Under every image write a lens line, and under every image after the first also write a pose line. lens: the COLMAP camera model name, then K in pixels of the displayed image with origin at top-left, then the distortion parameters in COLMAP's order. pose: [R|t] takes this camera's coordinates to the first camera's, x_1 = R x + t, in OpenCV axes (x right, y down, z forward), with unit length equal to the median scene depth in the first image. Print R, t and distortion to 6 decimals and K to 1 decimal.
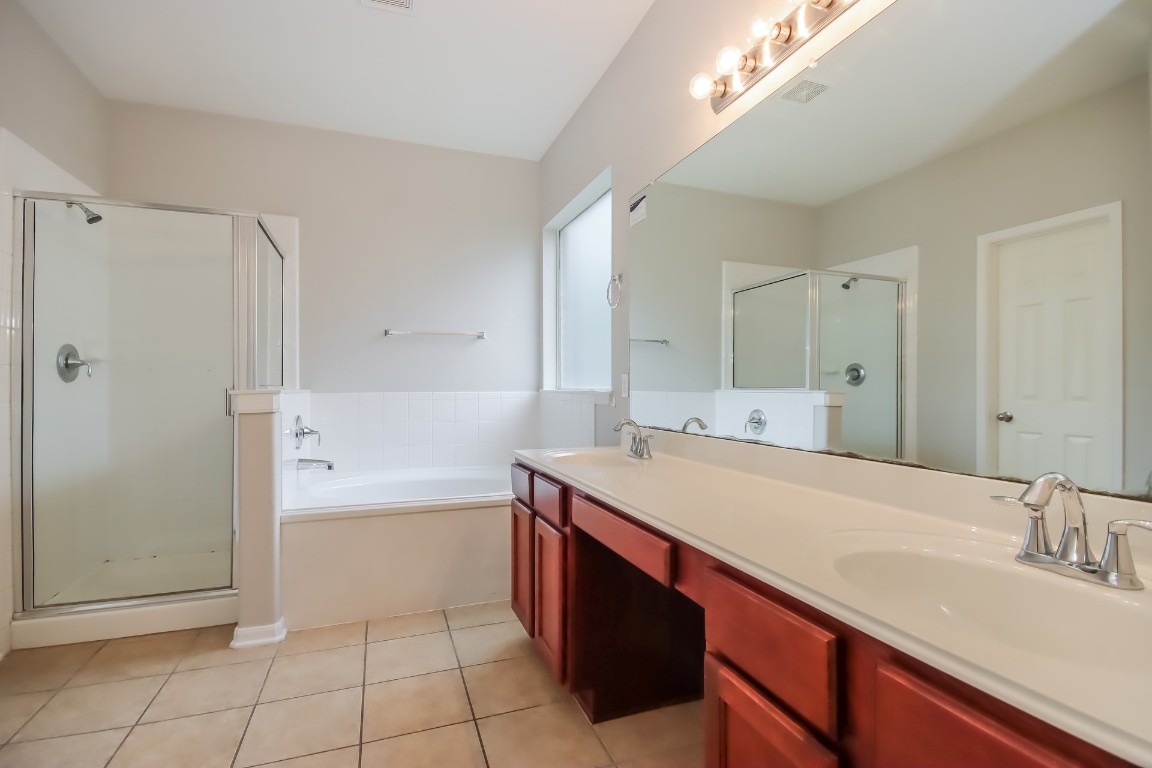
lens RADIAL K [[546.7, 0, 576.0], [0, 546.7, 384.0], [0, 0, 1]] dist [-0.000454, -0.000194]
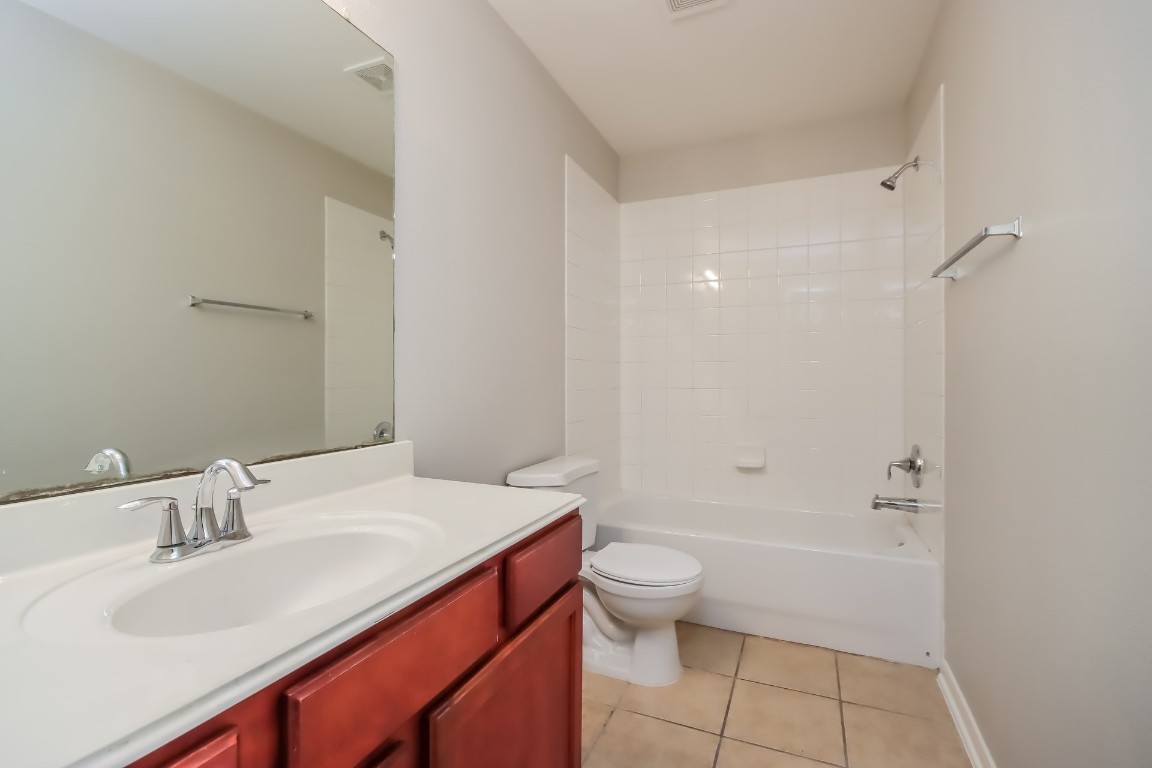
lens RADIAL K [[546.7, 0, 576.0], [0, 546.7, 384.0], [0, 0, 1]] dist [-0.000454, -0.000194]
pose [[-0.712146, -0.001327, 0.702030, -0.424639], [-0.001455, 0.999999, 0.000415, 0.007804], [-0.702030, -0.000726, -0.712147, 1.262740]]
